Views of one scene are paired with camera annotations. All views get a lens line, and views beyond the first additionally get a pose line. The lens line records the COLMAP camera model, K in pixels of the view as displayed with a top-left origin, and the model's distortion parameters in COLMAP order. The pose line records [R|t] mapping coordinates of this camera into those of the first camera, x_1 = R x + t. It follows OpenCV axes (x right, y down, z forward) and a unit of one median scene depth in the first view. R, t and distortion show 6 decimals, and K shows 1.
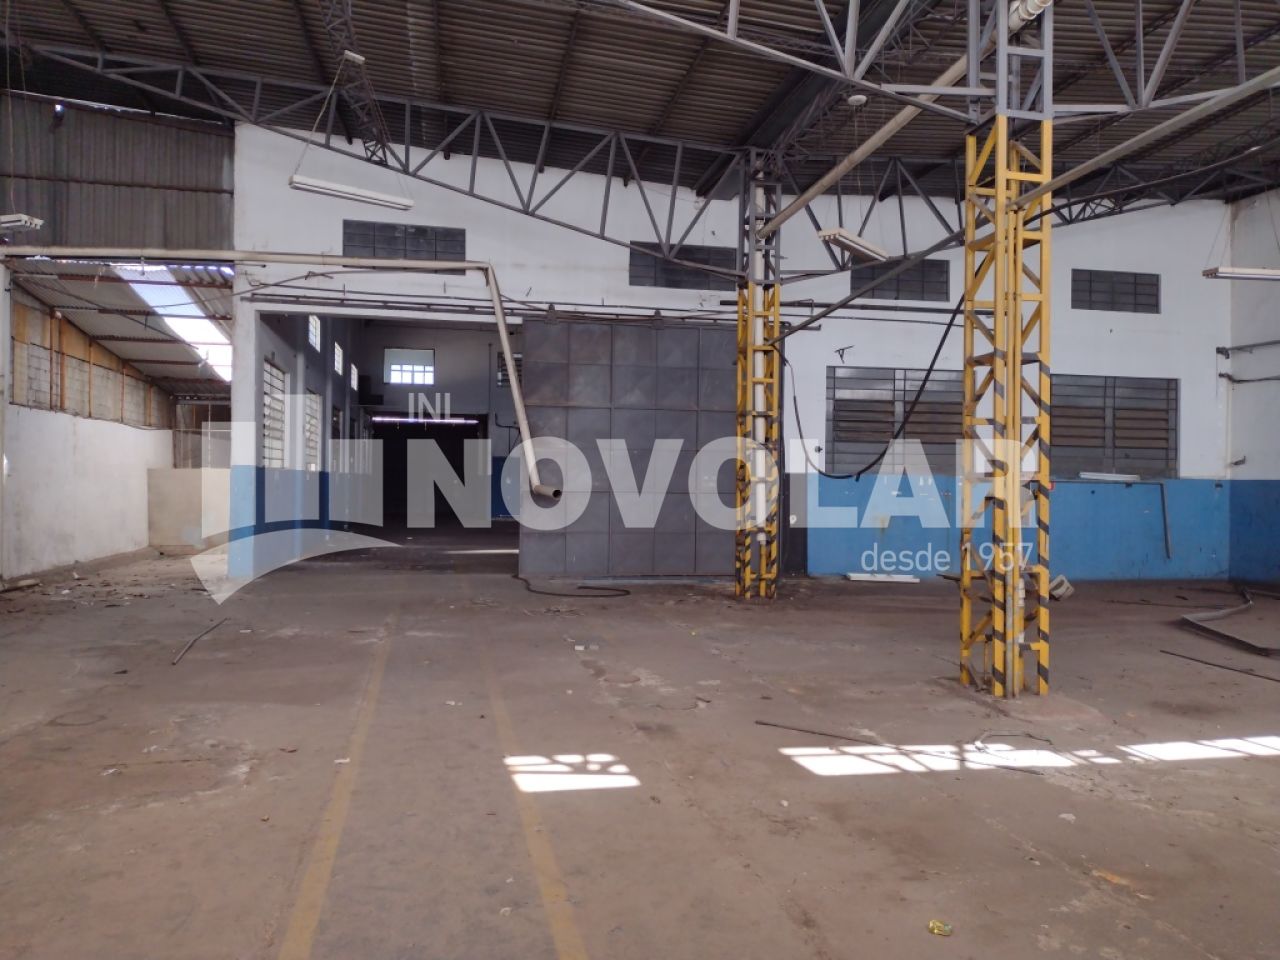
lens RADIAL K [[1002.5, 0, 643.7], [0, 1002.5, 509.8], [0, 0, 1]] dist [0.096518, -0.130912]
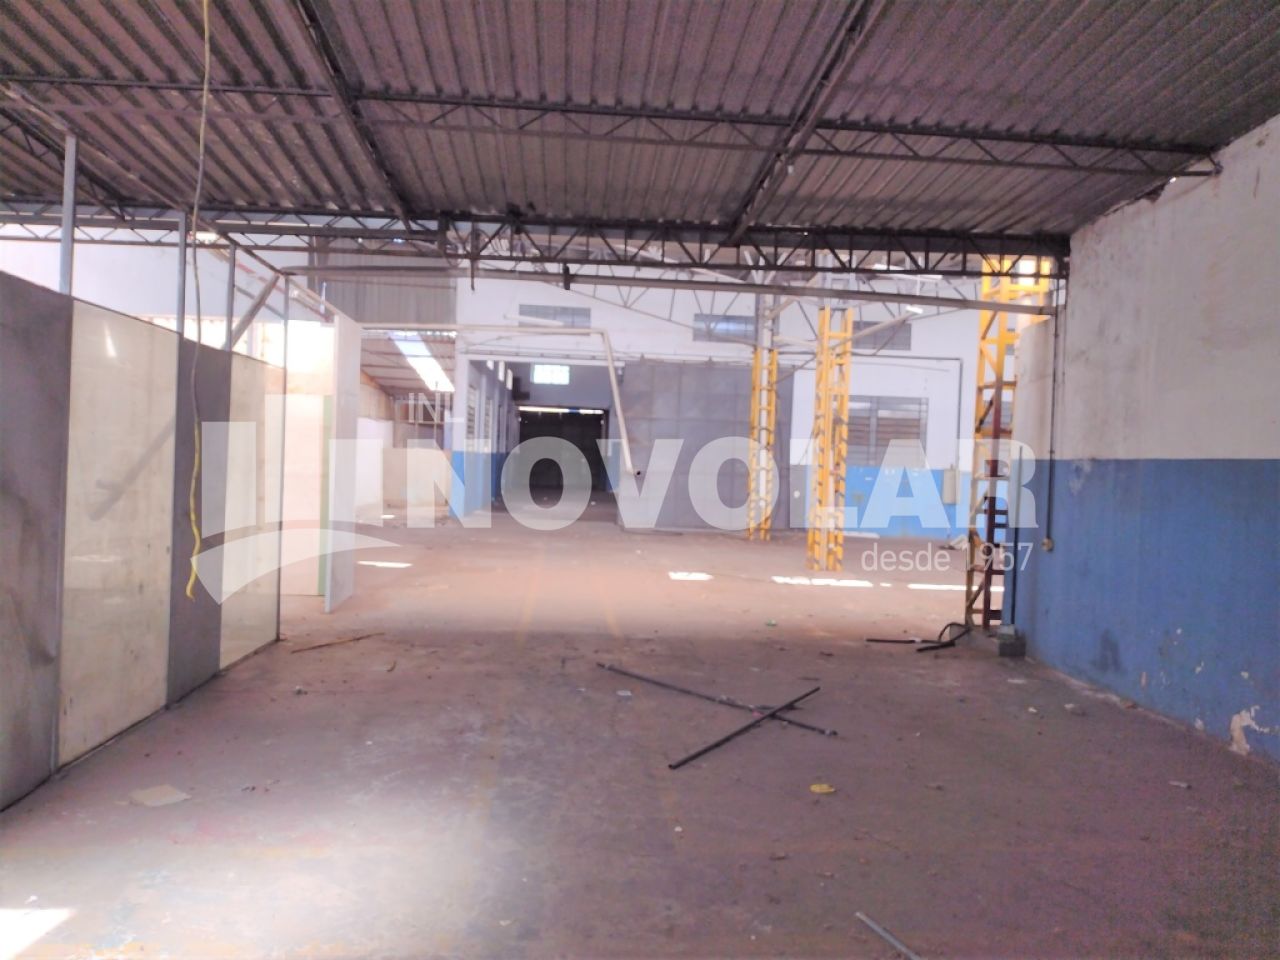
lens RADIAL K [[1002.5, 0, 643.7], [0, 1002.5, 509.8], [0, 0, 1]] dist [0.096518, -0.130912]
pose [[0.991621, 0.034107, -0.124600, 0.124131], [-0.031669, 0.999267, 0.021496, 0.008656], [0.125242, -0.017370, 0.991974, -0.619455]]
